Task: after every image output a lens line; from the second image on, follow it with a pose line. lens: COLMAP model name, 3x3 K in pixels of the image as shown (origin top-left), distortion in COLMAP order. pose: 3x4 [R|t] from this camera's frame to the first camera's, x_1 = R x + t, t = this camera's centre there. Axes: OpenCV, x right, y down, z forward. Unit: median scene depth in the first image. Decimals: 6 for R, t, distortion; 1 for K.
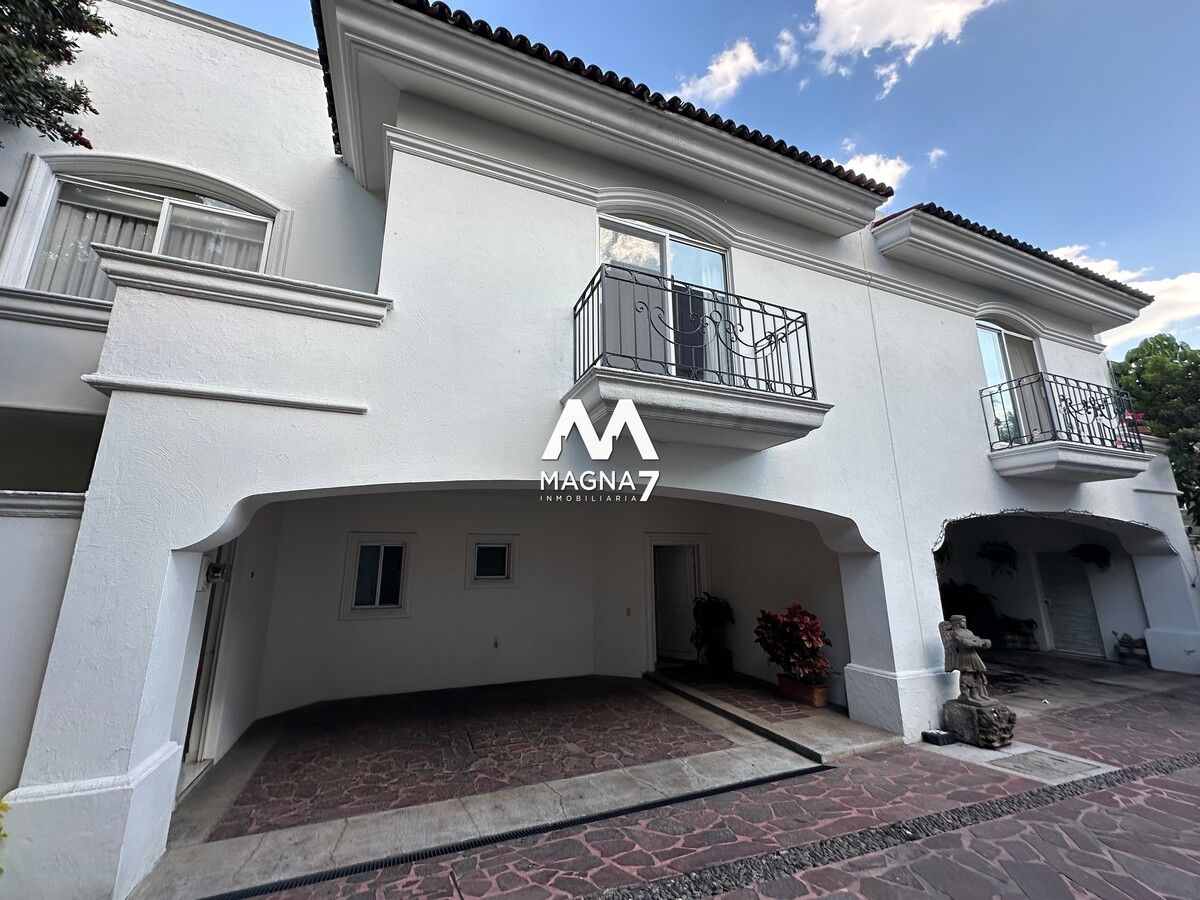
lens RADIAL K [[478.5, 0, 600.7], [0, 478.5, 450.6], [0, 0, 1]] dist [-0.001818, 0.000645]
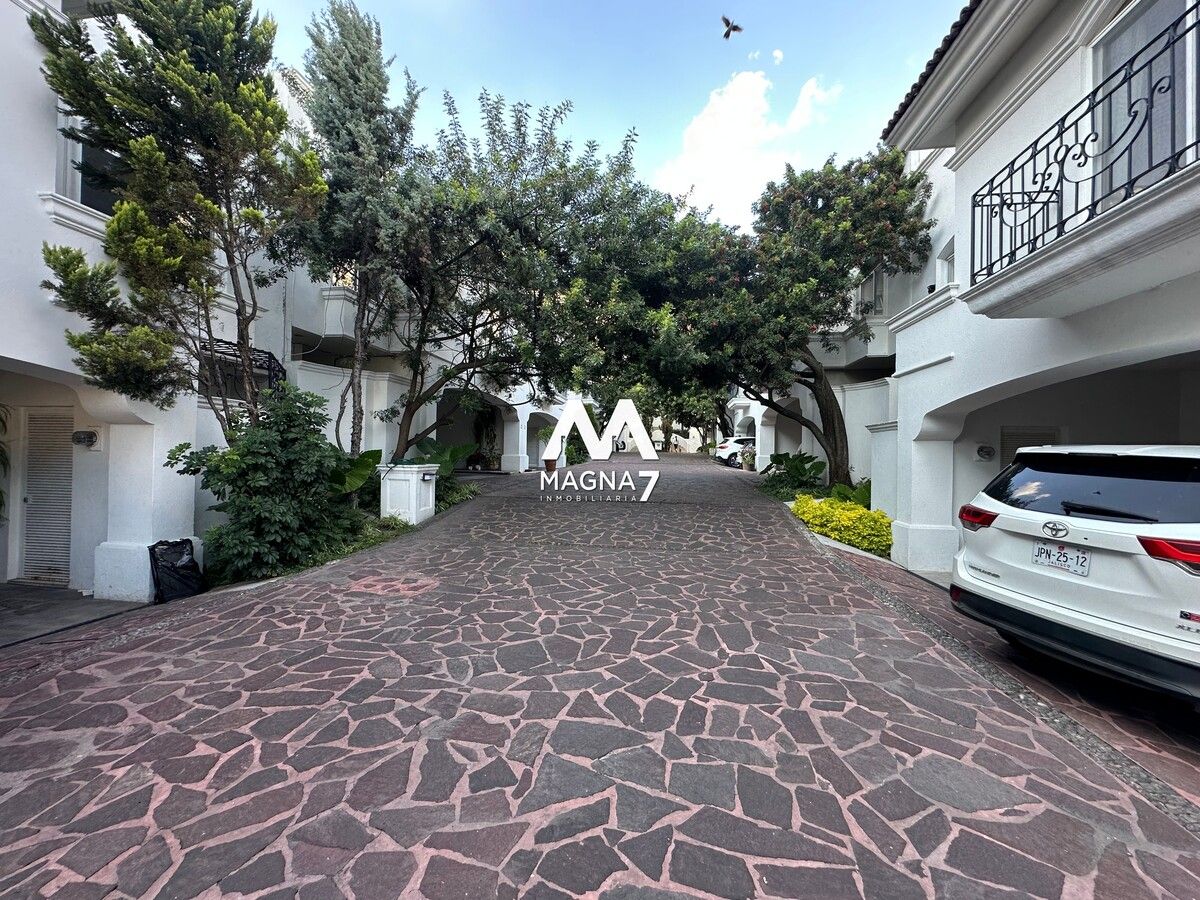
lens RADIAL K [[478.5, 0, 600.7], [0, 478.5, 450.6], [0, 0, 1]] dist [-0.001818, 0.000645]
pose [[-0.502908, -0.000096, -0.864340, 1.621789], [0.196892, 0.973696, -0.114668, 0.189951], [0.841616, -0.227849, -0.489661, 0.710633]]
